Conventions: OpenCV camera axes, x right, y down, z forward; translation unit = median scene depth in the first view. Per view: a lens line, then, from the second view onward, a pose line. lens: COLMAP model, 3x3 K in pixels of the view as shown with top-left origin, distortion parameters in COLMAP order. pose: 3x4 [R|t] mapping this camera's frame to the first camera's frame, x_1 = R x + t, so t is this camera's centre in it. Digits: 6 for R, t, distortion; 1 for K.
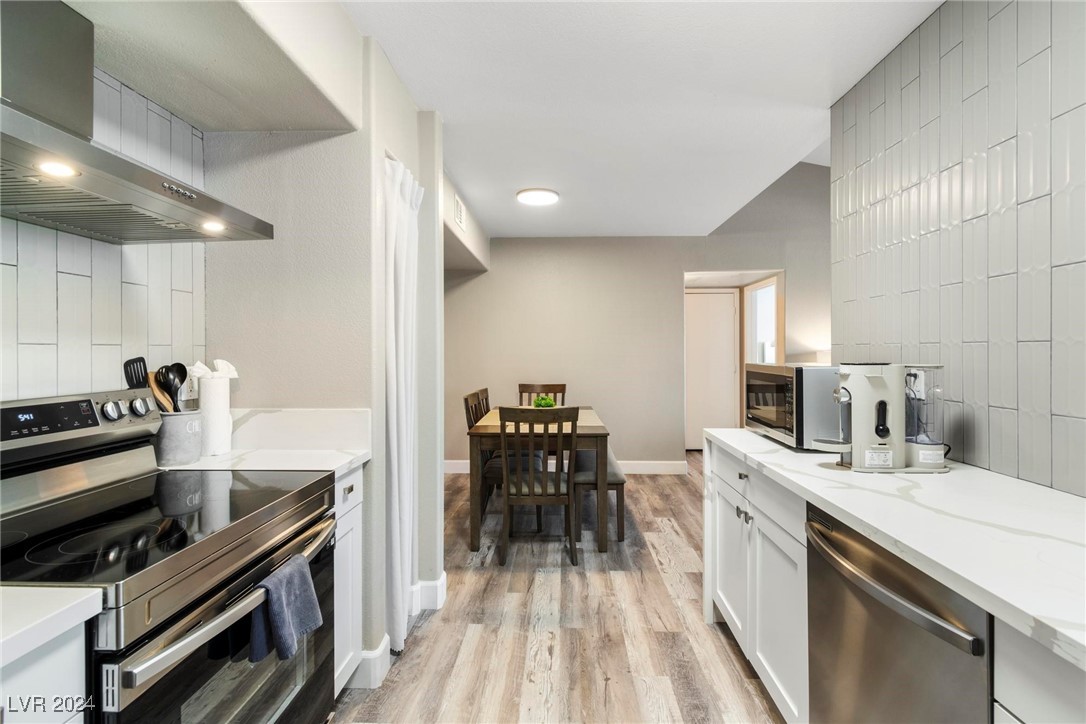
lens RADIAL K [[486.6, 0, 551.4], [0, 486.6, 348.2], [0, 0, 1]] dist [0.004202, -0.002299]
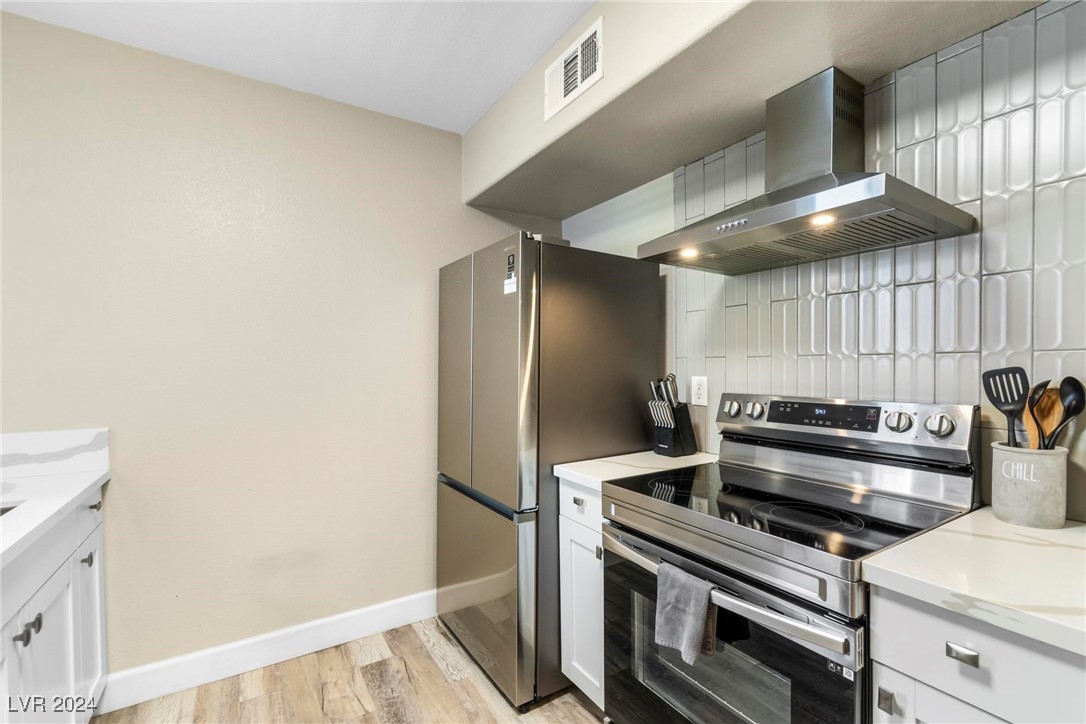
lens RADIAL K [[486.6, 0, 547.7], [0, 486.6, 374.5], [0, 0, 1]] dist [0.004202, -0.002299]
pose [[-0.829990, 0.022536, -0.557322, 0.090139], [0.014671, 0.999720, 0.018575, 0.002640], [0.557585, 0.007241, -0.830088, 0.602429]]
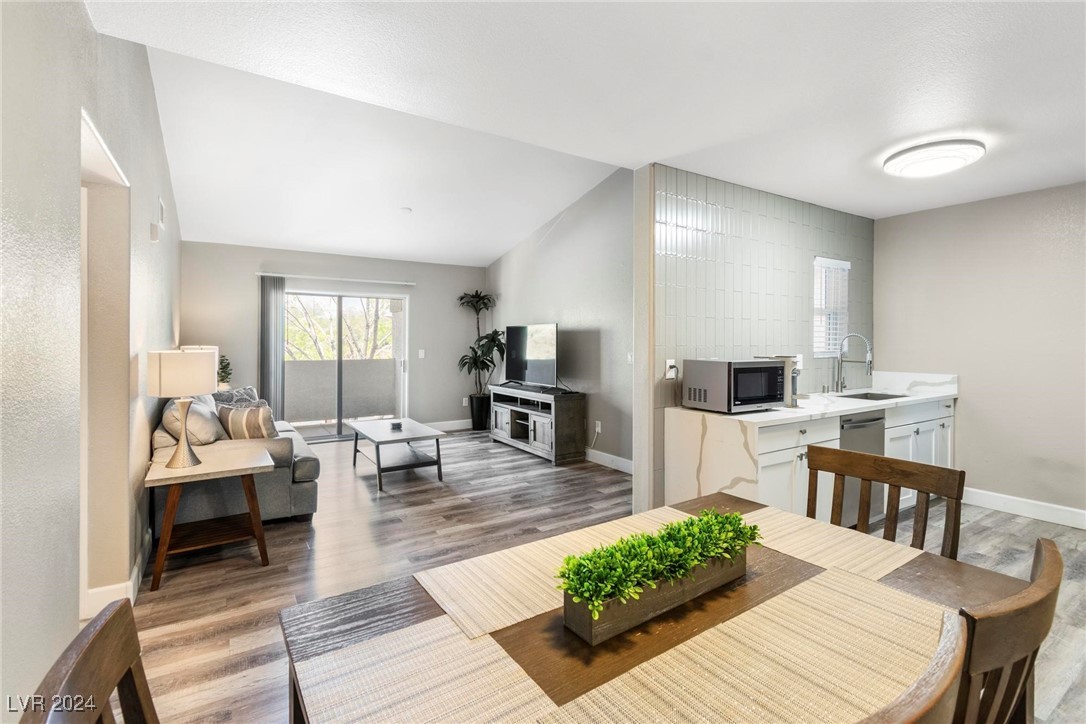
lens RADIAL K [[486.6, 0, 551.7], [0, 486.6, 352.7], [0, 0, 1]] dist [0.004202, -0.002299]
pose [[-0.567079, -0.015606, 0.823515, -0.240549], [-0.004395, 0.999864, 0.015921, -0.006237], [-0.823652, 0.005409, -0.567070, 1.432185]]
